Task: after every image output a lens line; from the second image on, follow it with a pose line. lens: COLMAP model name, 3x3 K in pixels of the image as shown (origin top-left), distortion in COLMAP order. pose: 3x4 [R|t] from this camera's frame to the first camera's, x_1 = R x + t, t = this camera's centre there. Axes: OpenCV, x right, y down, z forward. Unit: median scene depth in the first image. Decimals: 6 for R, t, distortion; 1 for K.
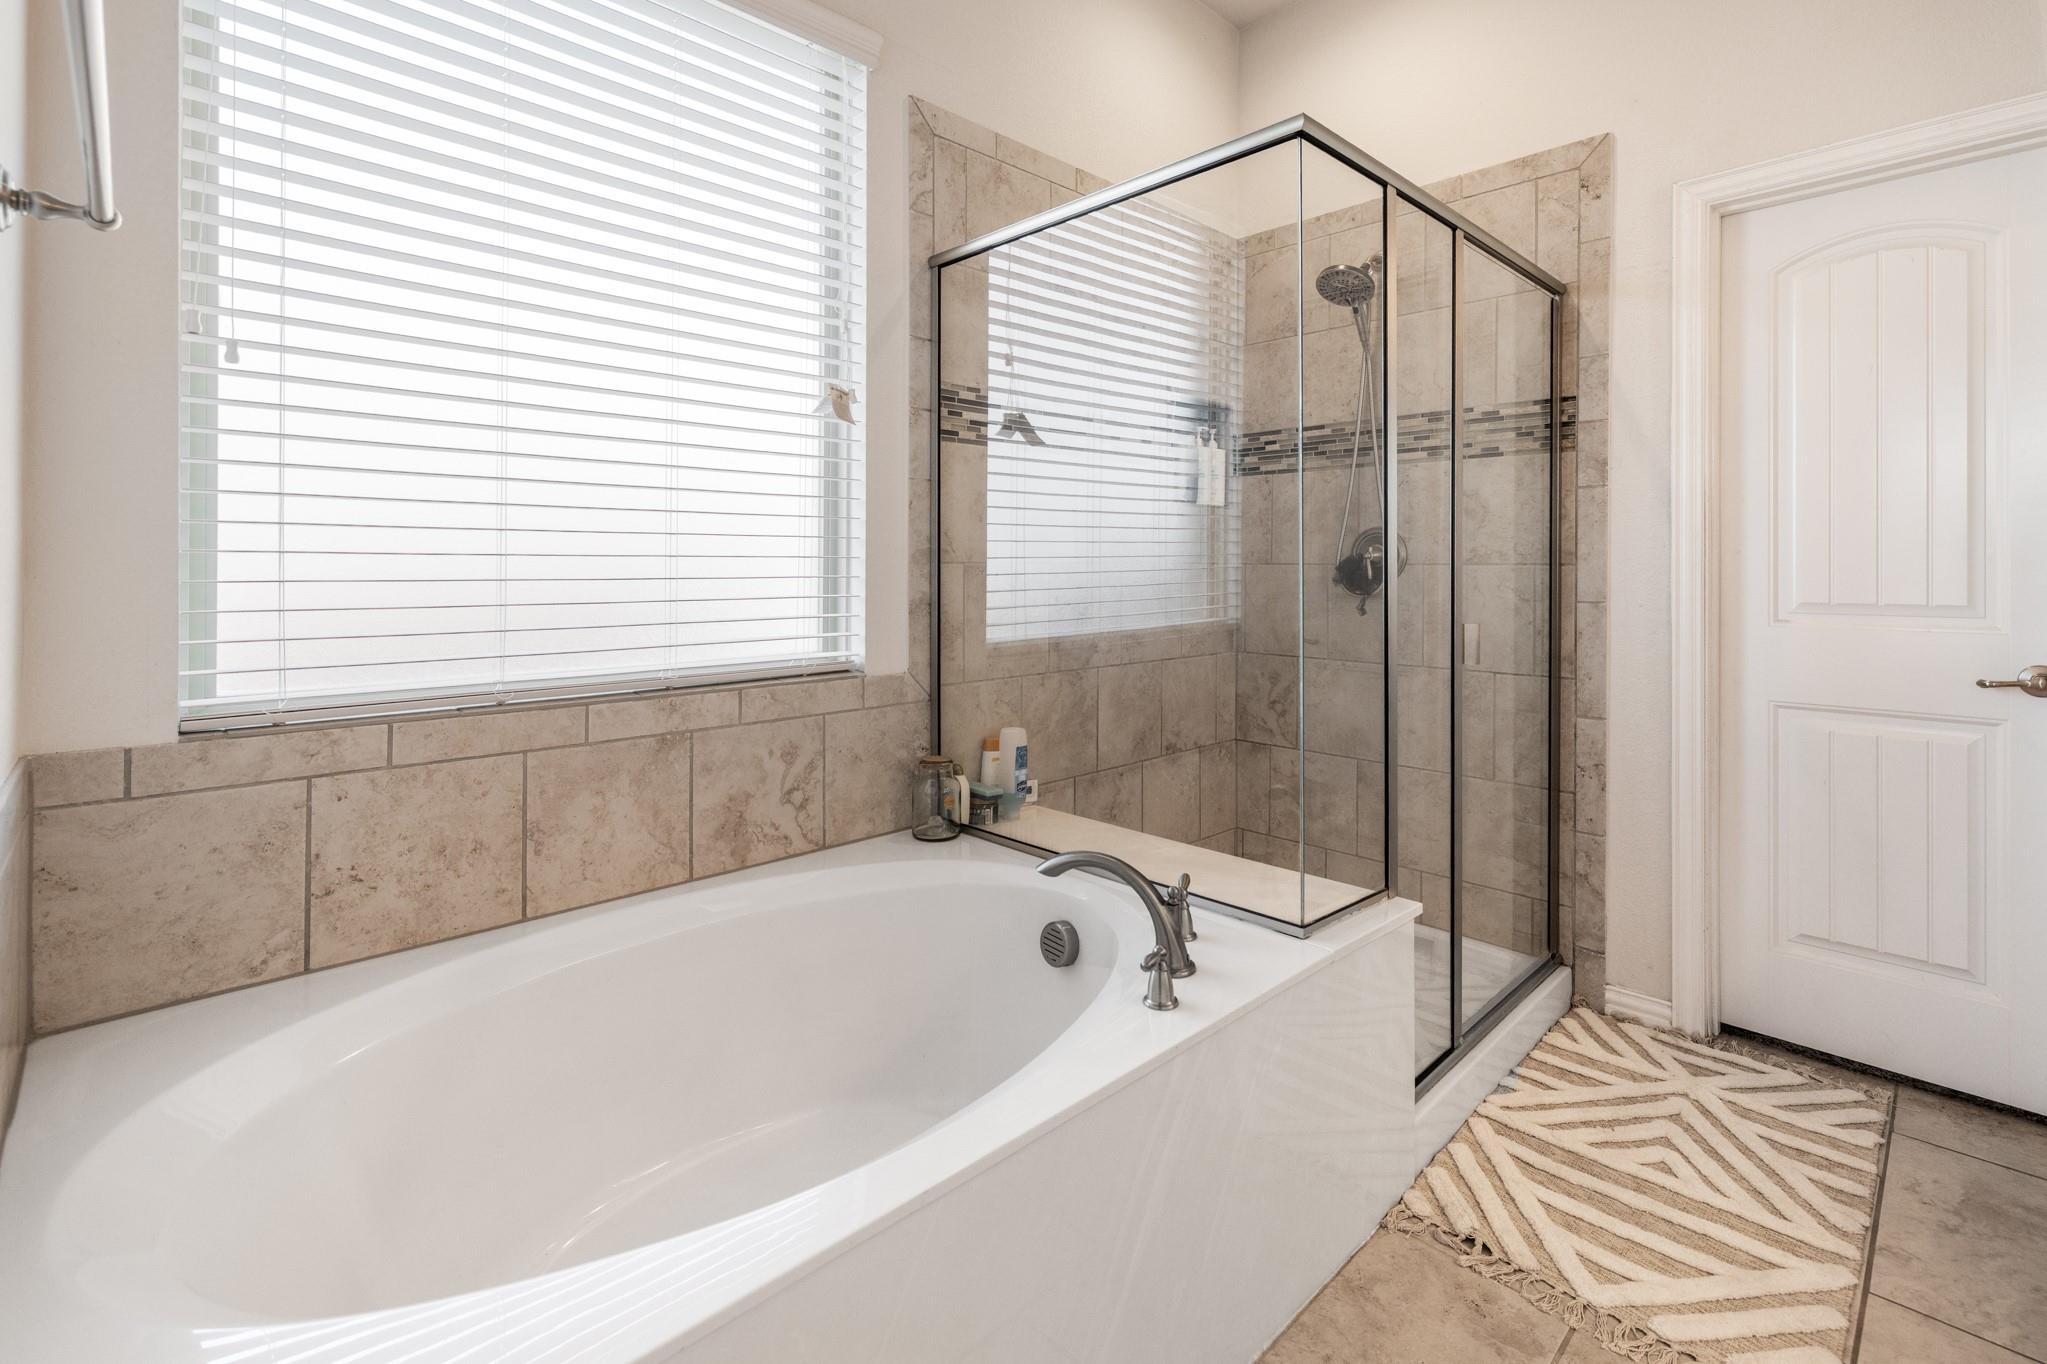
lens RADIAL K [[920.3, 0, 1026.6], [0, 920.3, 570.6], [0, 0, 1]] dist [-0.000321, 0.001319]
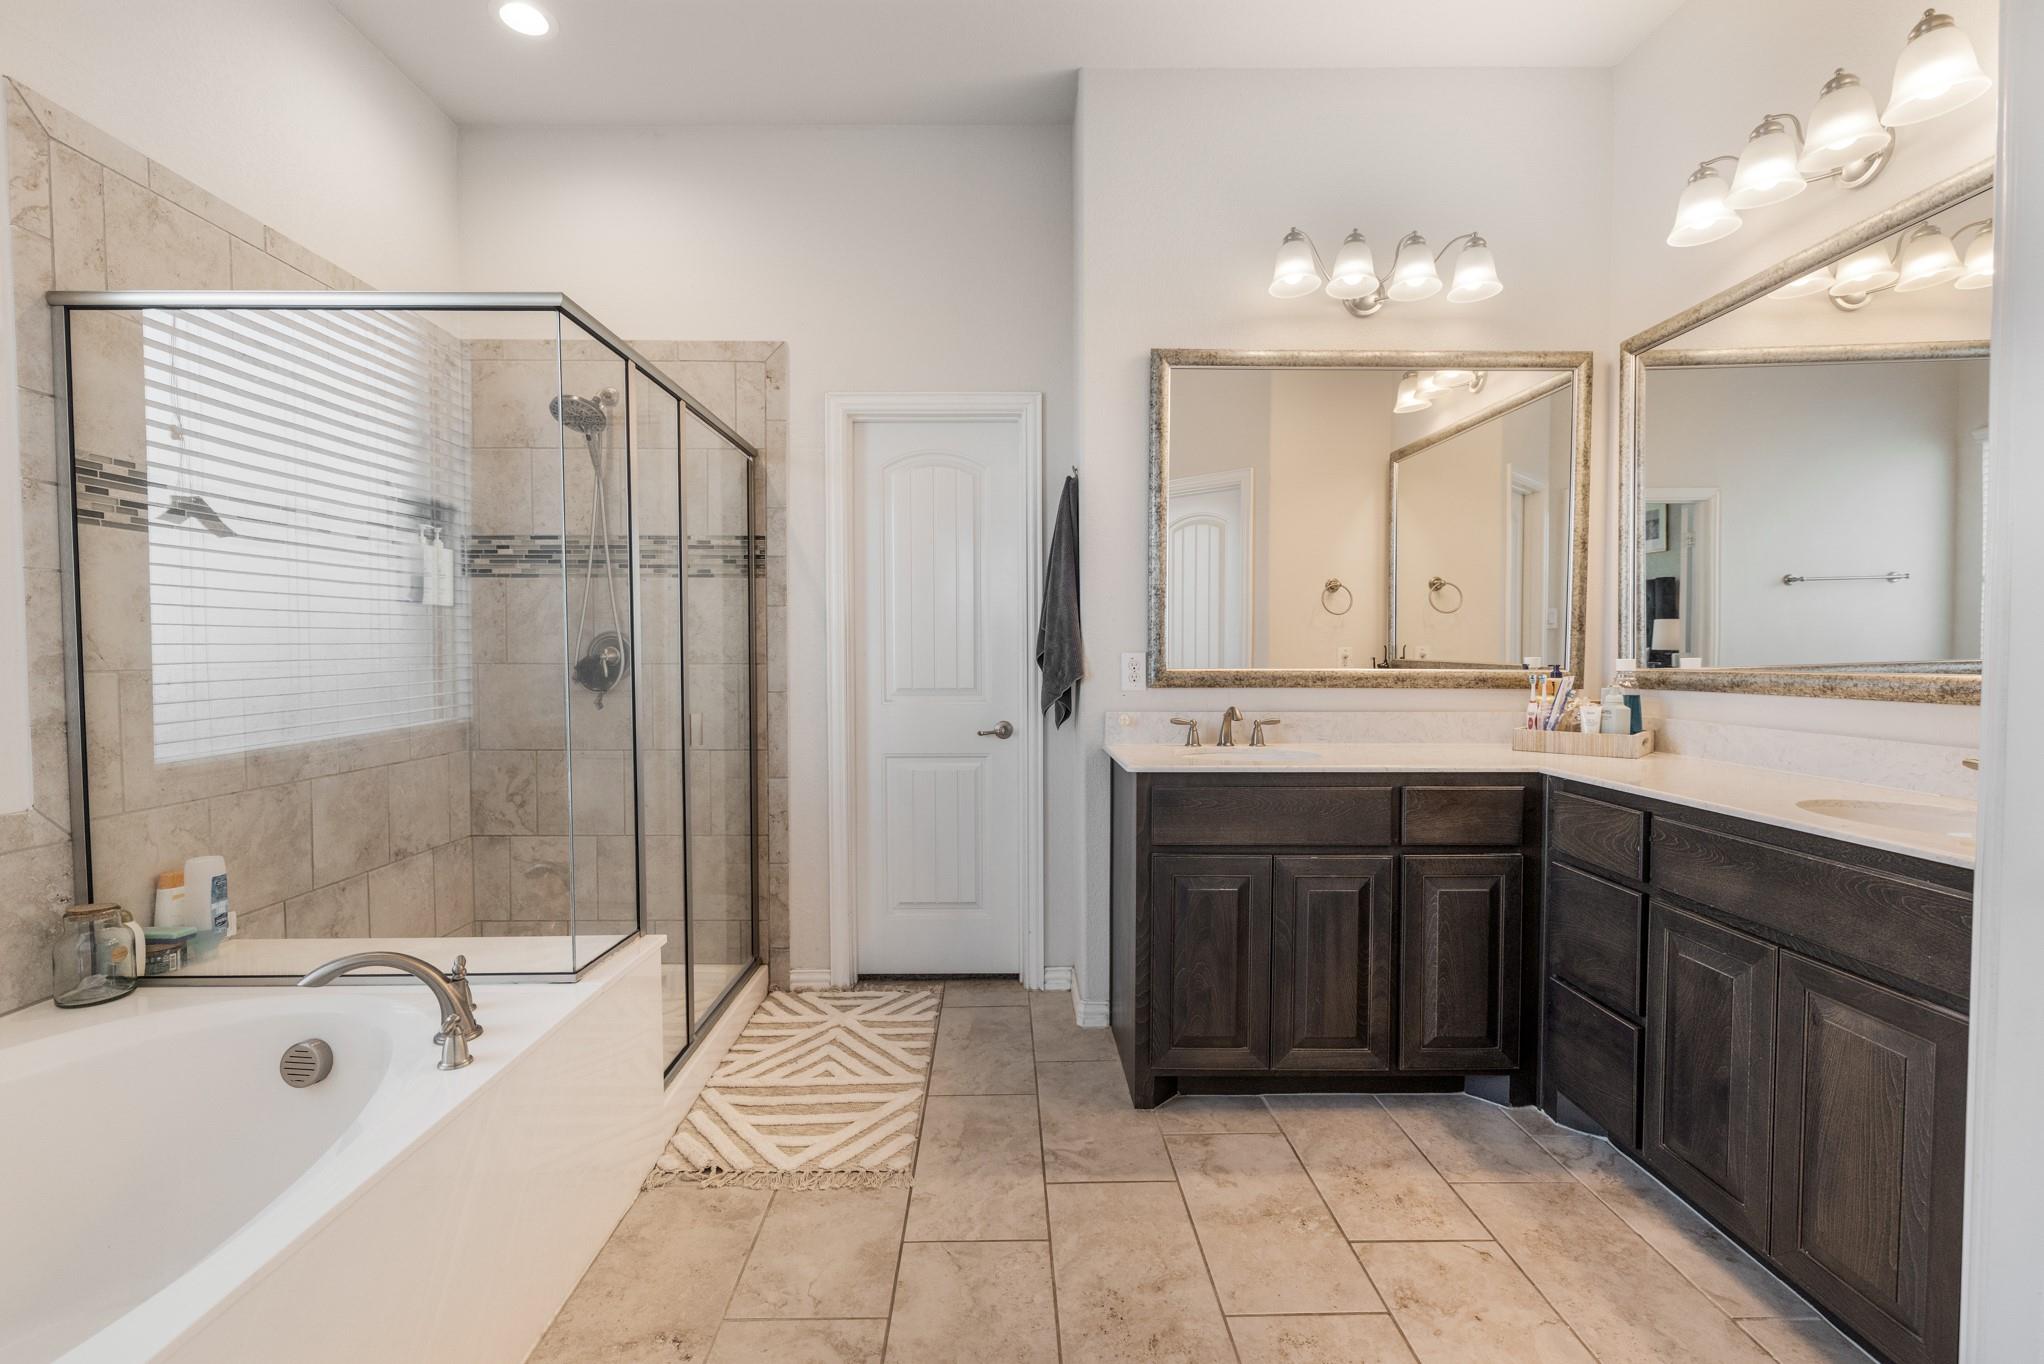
lens RADIAL K [[919.0, 0, 1023.6], [0, 919.0, 681.0], [0, 0, 1]] dist [-0.000321, 0.001319]
pose [[0.681226, -0.026462, 0.731595, -0.121560], [0.003657, 0.999457, 0.032746, -0.024107], [-0.732064, -0.019632, 0.680953, -0.174869]]
